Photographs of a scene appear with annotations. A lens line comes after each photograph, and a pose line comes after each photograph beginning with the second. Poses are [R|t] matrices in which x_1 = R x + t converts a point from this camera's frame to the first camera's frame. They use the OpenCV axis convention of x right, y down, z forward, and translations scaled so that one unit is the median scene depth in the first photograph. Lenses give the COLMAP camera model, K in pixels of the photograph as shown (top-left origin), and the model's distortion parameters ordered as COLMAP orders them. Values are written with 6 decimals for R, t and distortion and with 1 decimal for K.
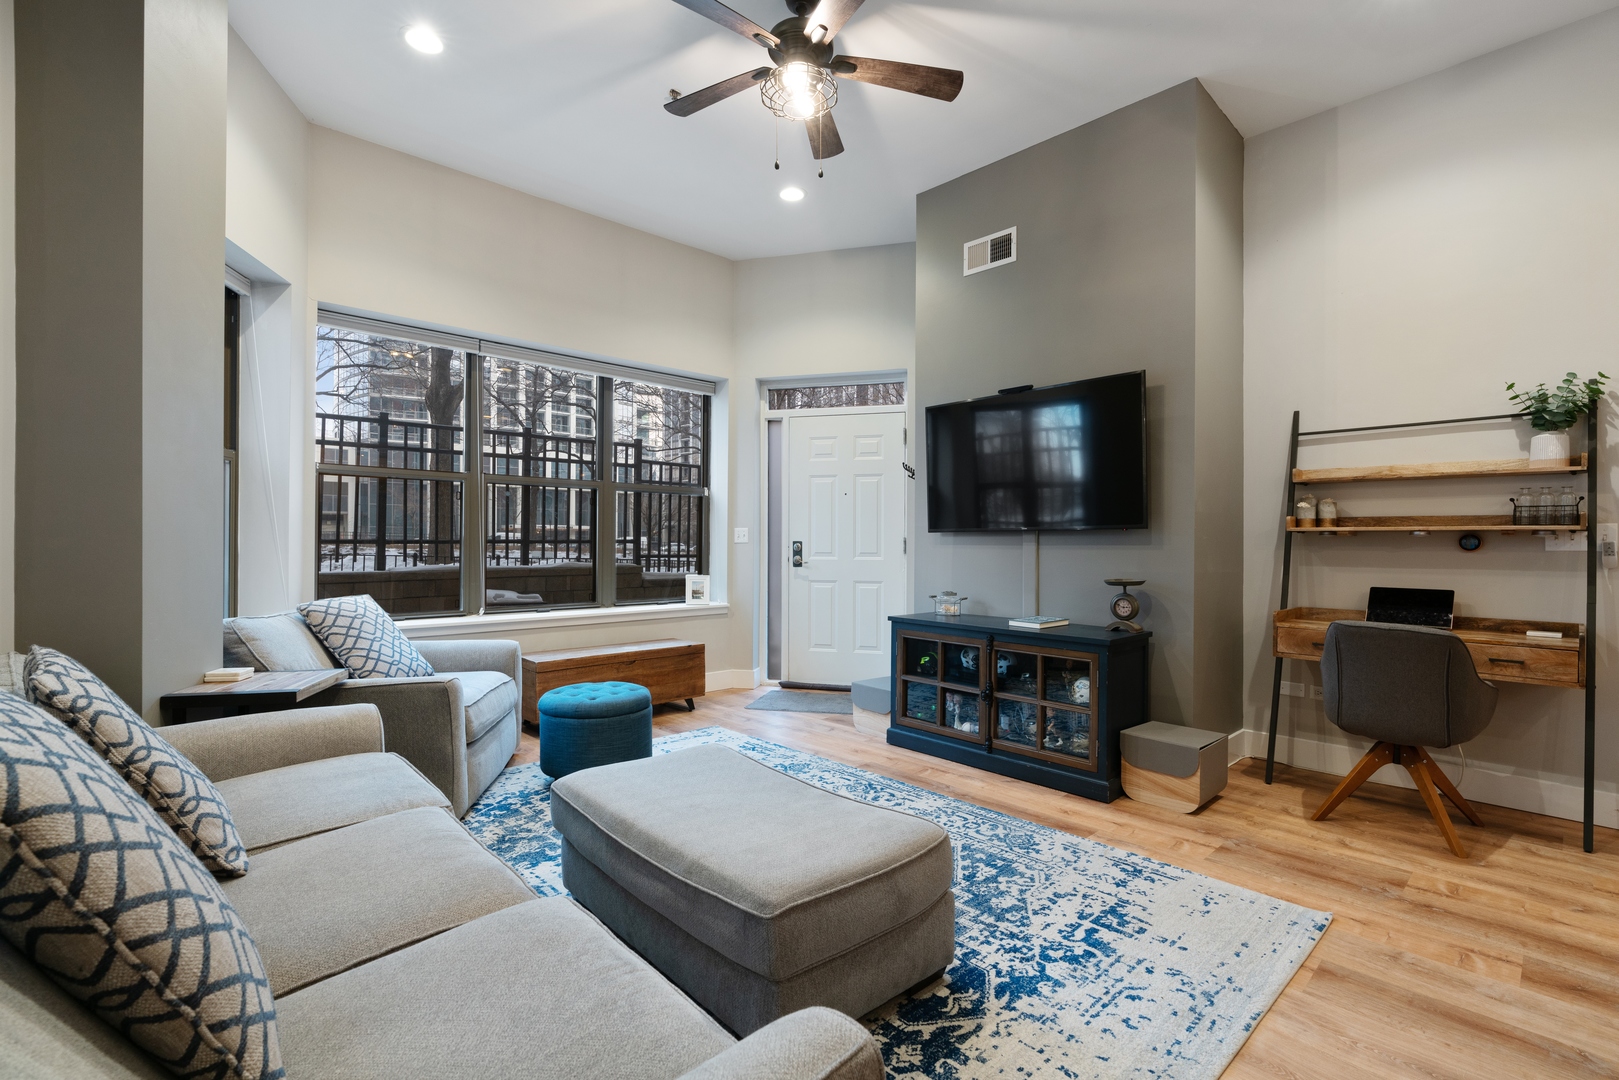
lens RADIAL K [[736.9, 0, 805.3], [0, 736.9, 543.9], [0, 0, 1]] dist [-0.017414, 0.007891]
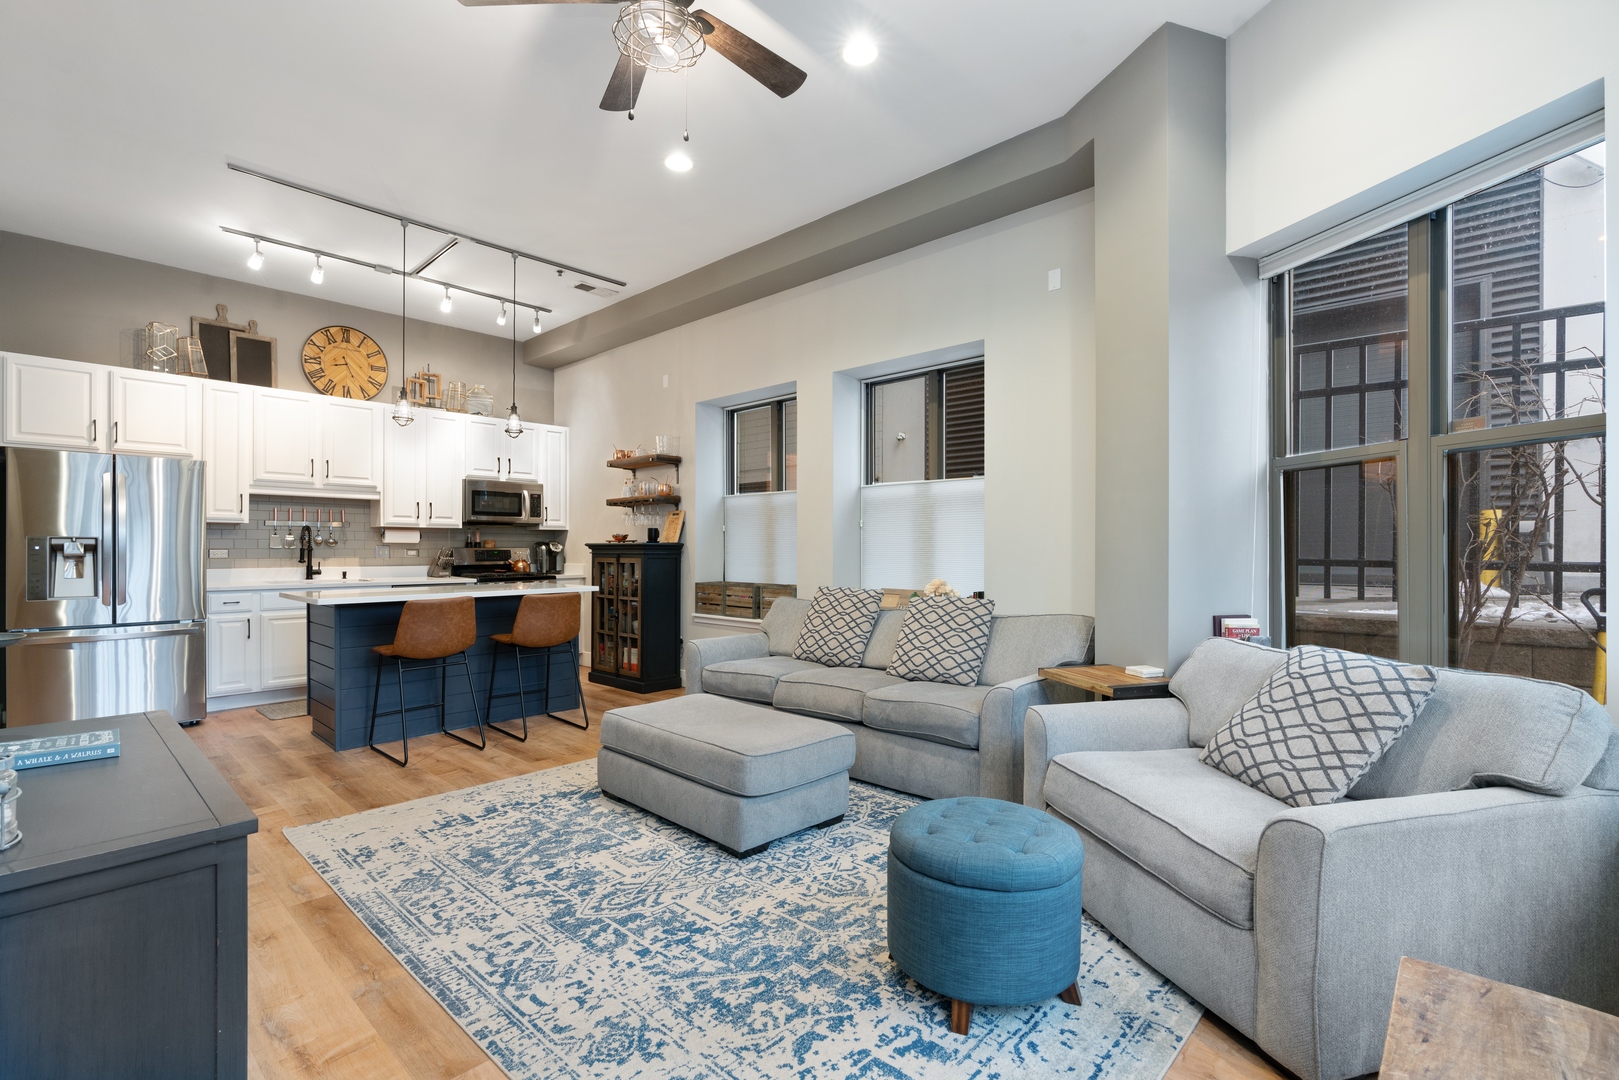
lens RADIAL K [[727.2, 0, 806.9], [0, 727.2, 548.6], [0, 0, 1]] dist [-0.002745, 0.000572]
pose [[-0.997873, -0.004849, -0.065002, -0.147429], [-0.004886, 0.999988, 0.000415, -0.021019], [0.064999, 0.000732, -0.997885, 2.135544]]
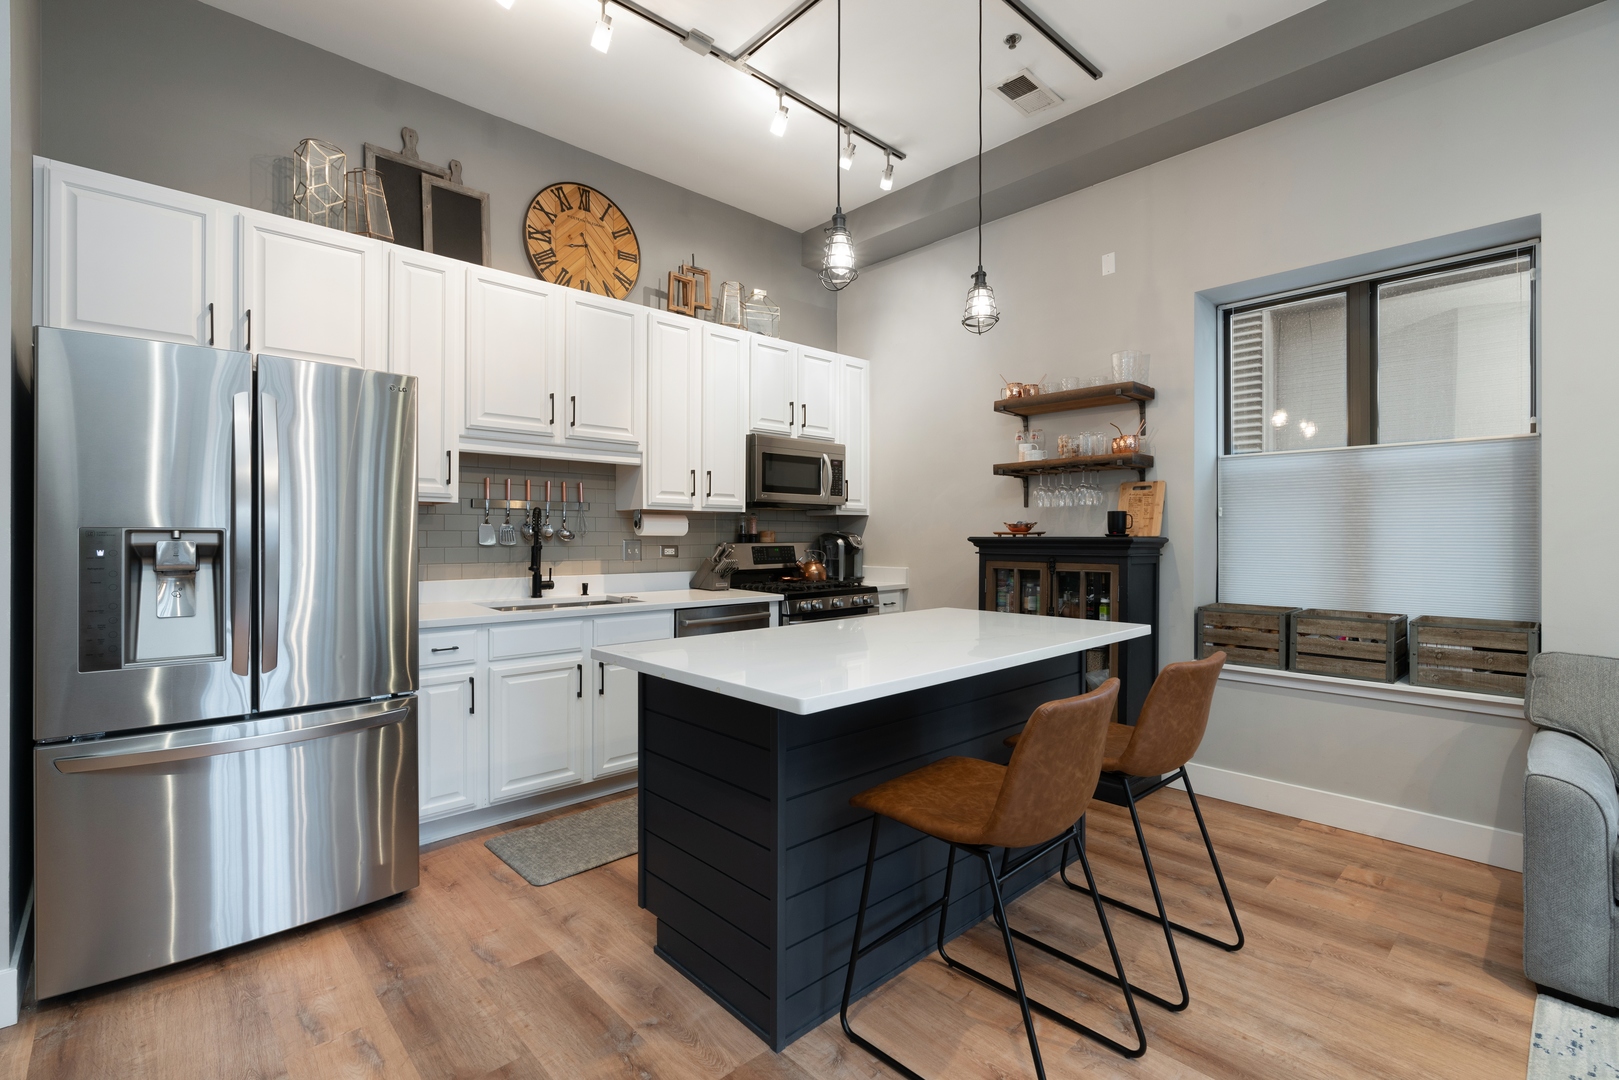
lens RADIAL K [[736.5, 0, 810.8], [0, 736.5, 535.0], [0, 0, 1]] dist [-0.004540, 0.000461]
pose [[-0.999982, -0.005909, 0.001331, 0.793407], [-0.005909, 0.999983, 0.000107, -0.037110], [-0.001332, 0.000099, -0.999999, 1.093398]]
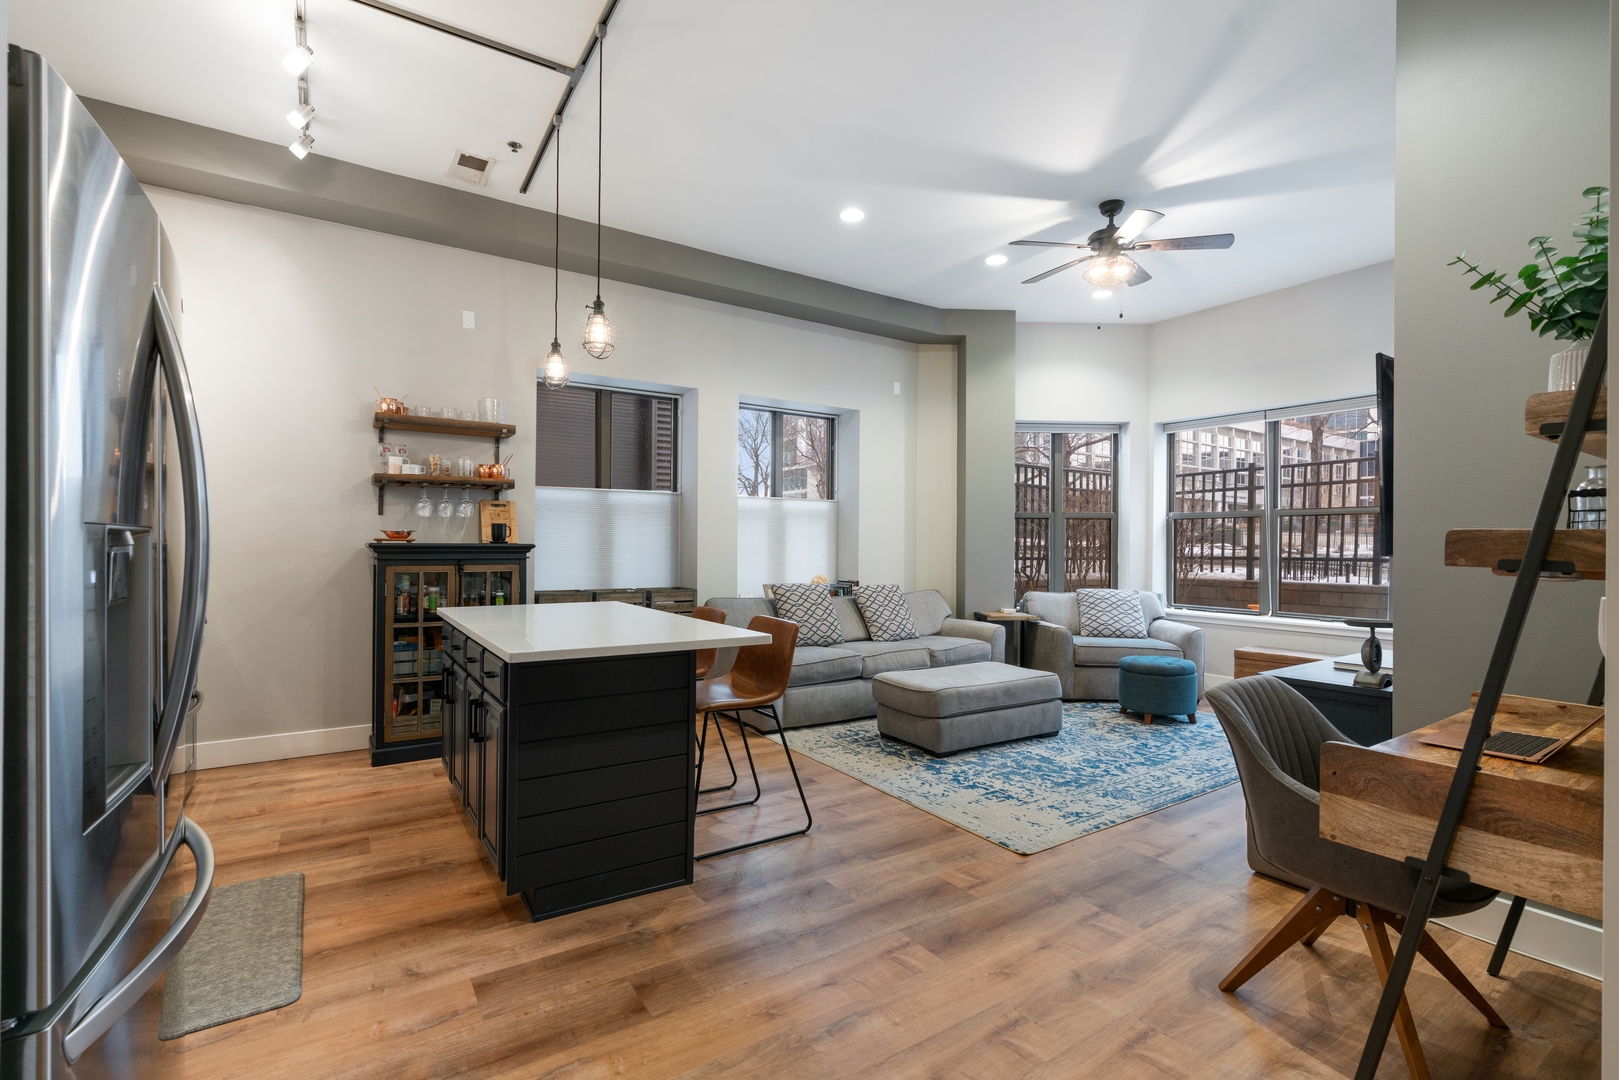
lens RADIAL K [[733.9, 0, 809.5], [0, 733.9, 540.0], [0, 0, 1]] dist [-0.003491, -0.000056]
pose [[-0.169207, -0.011867, -0.985509, 1.847749], [-0.010167, 0.999895, -0.010295, -0.034626], [0.985528, 0.008278, -0.169310, 0.739835]]
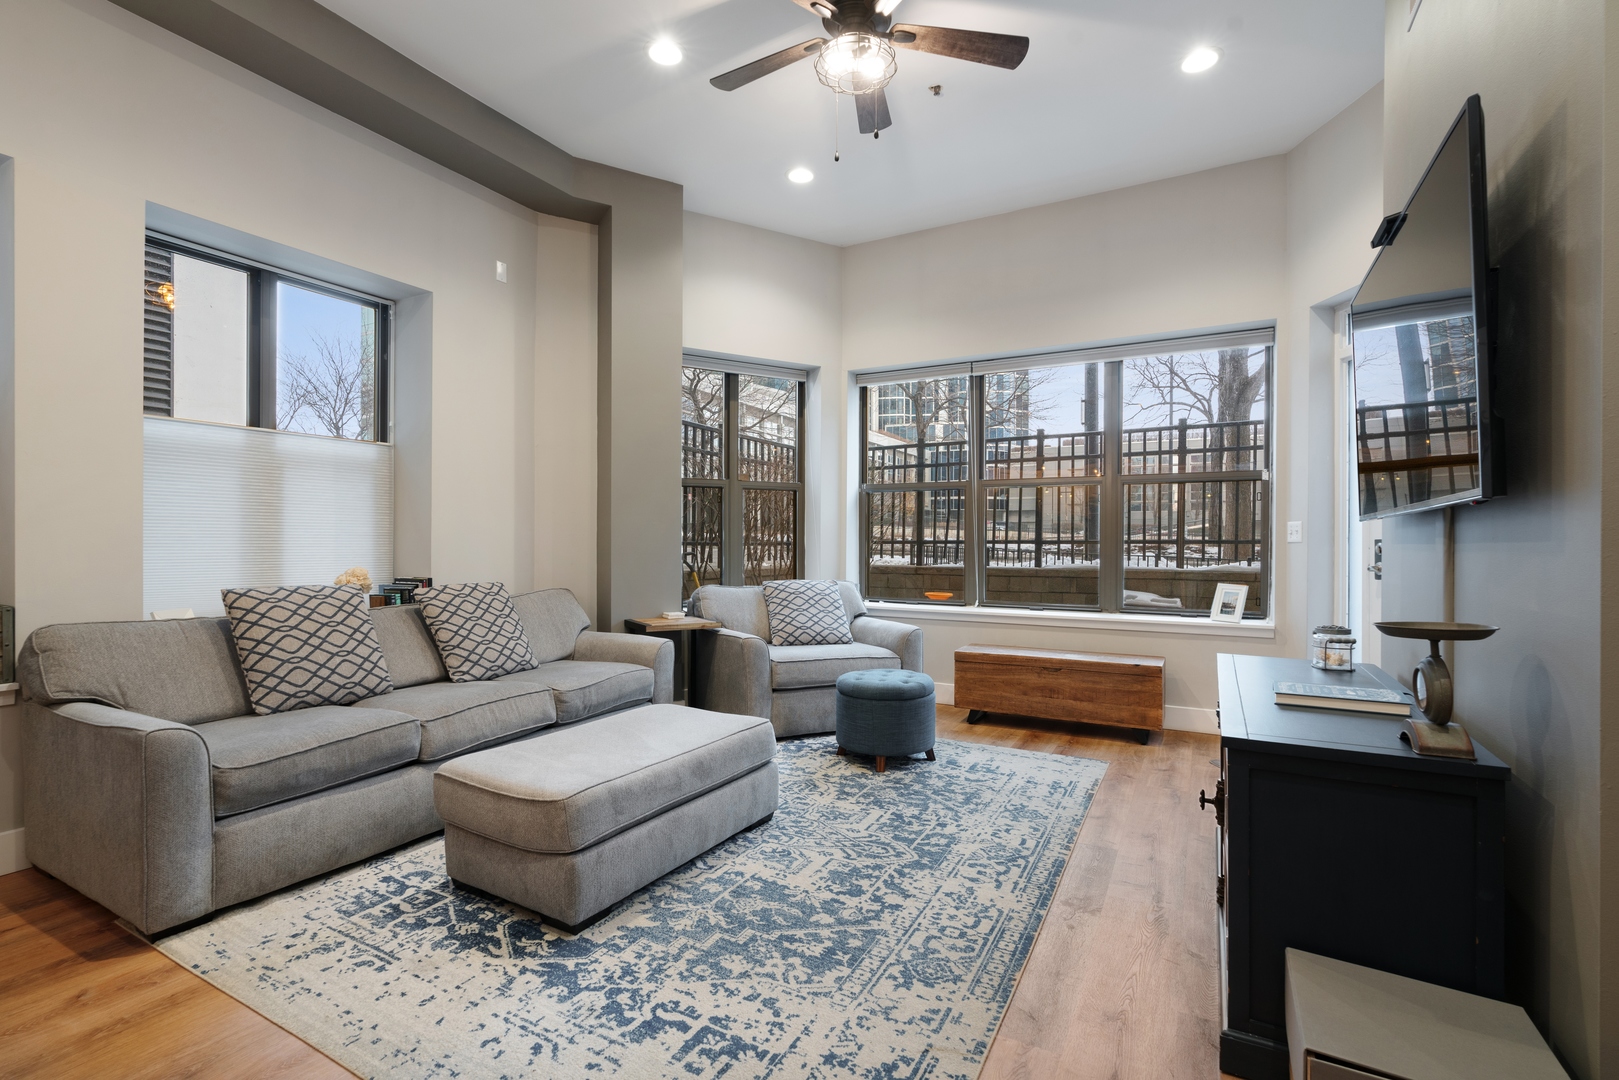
lens RADIAL K [[736.9, 0, 805.3], [0, 736.9, 543.9], [0, 0, 1]] dist [-0.017414, 0.007891]
pose [[0.309774, 0.000352, -0.950810, 0.999407], [-0.004116, 0.999991, -0.000971, 0.006545], [0.950801, 0.004214, 0.309773, 0.742126]]
